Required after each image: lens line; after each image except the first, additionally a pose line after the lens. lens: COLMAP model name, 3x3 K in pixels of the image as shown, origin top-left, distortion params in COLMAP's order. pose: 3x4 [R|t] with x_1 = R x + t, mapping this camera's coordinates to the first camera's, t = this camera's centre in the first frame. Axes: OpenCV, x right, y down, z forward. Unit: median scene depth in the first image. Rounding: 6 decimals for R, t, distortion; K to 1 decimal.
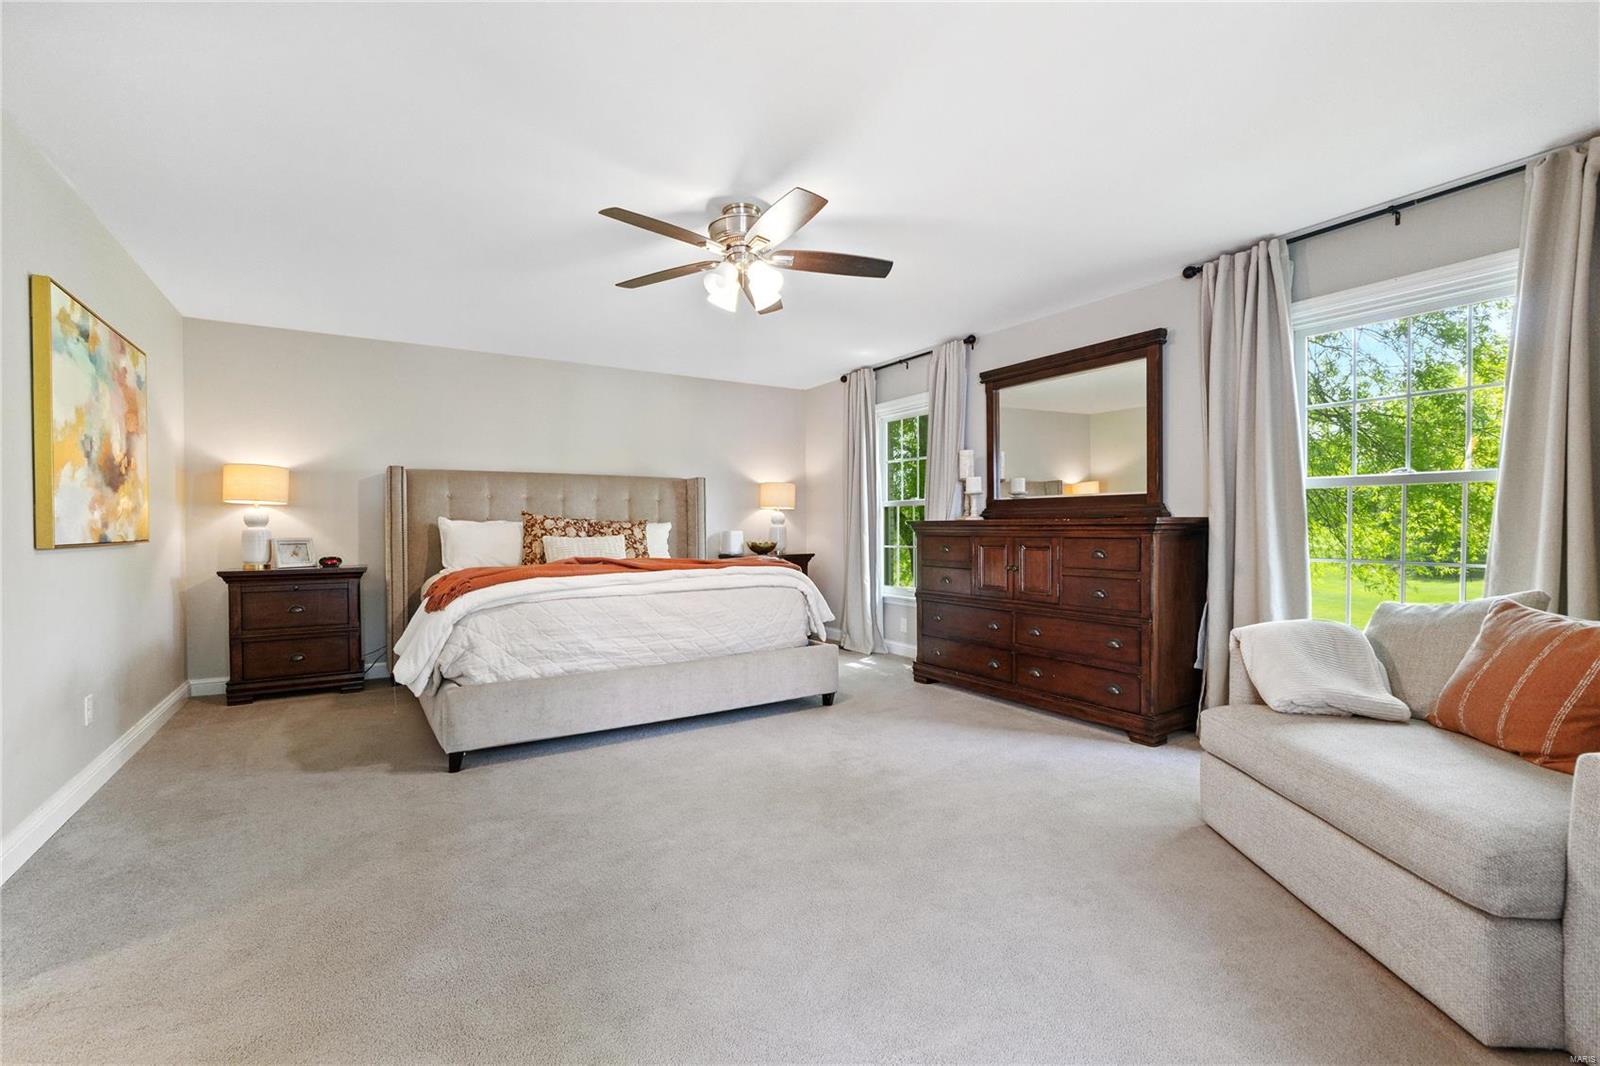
lens RADIAL K [[678.6, 0, 793.6], [0, 678.6, 527.7], [0, 0, 1]] dist [-0.002125, -0.000234]
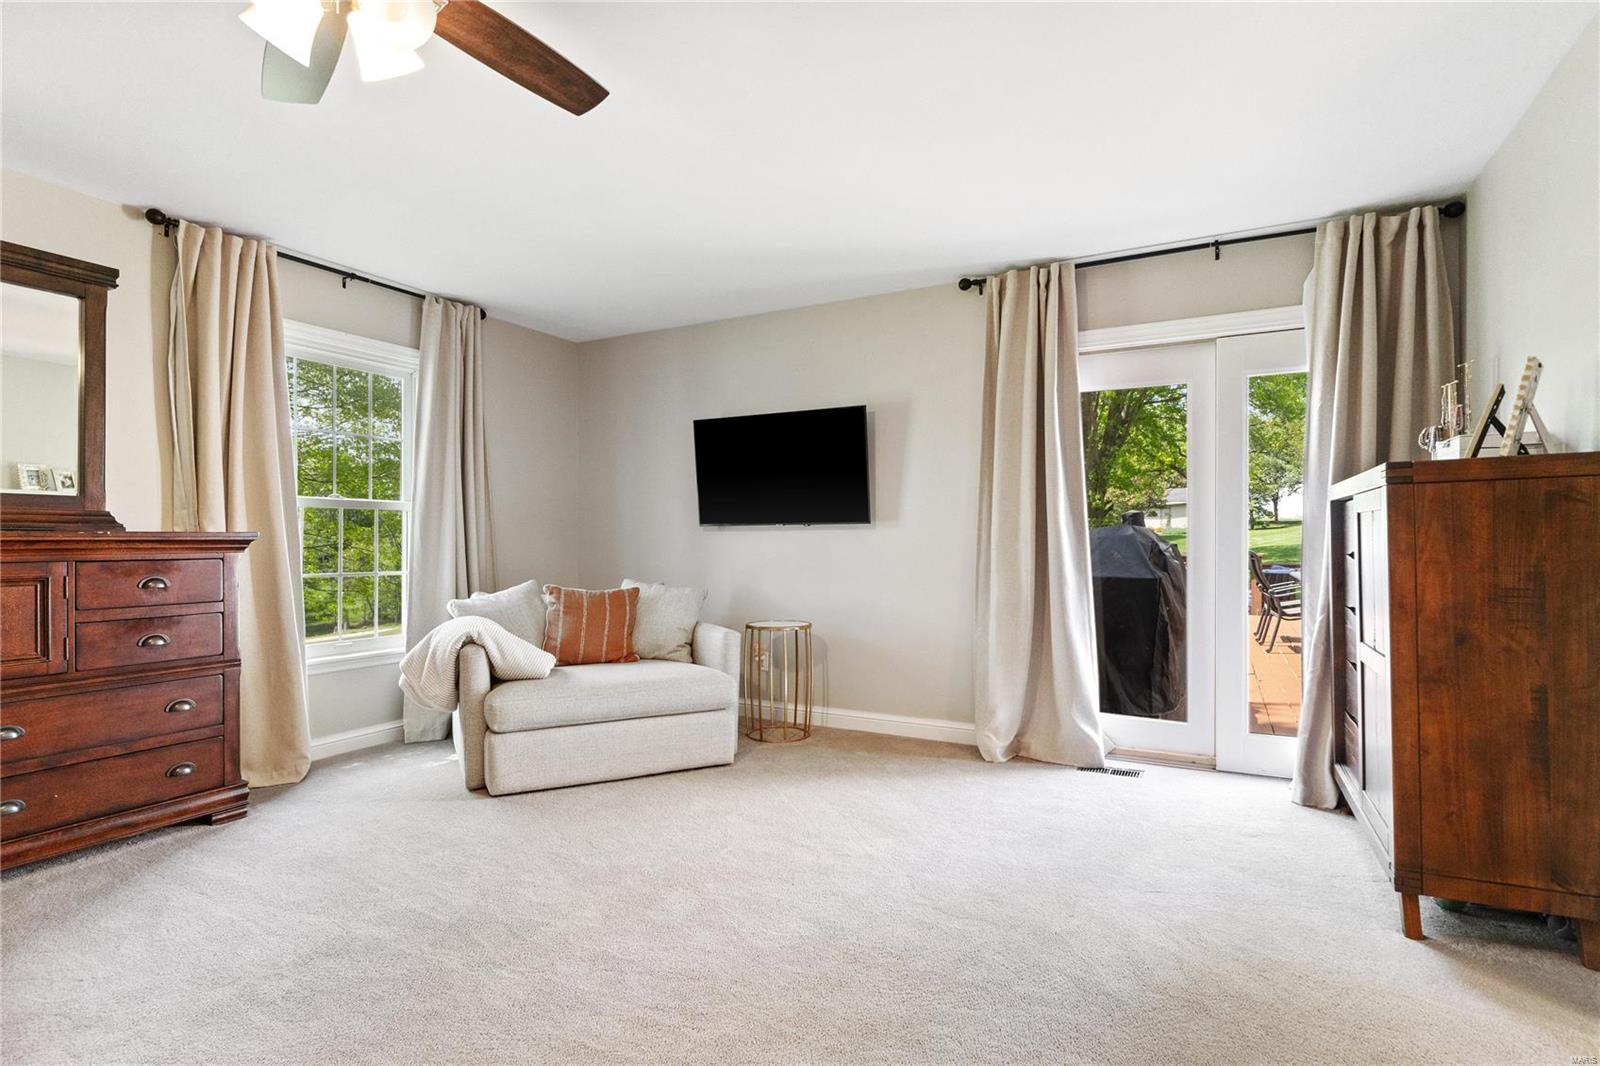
lens RADIAL K [[794.1, 0, 800.0], [0, 794.1, 533.0], [0, 0, 1]] dist [-0.000248, -0.000004]
pose [[-0.505854, 0.015854, 0.862473, -0.558980], [0.005370, 0.999870, -0.015230, 0.003418], [-0.862602, -0.003073, -0.505873, 0.816014]]
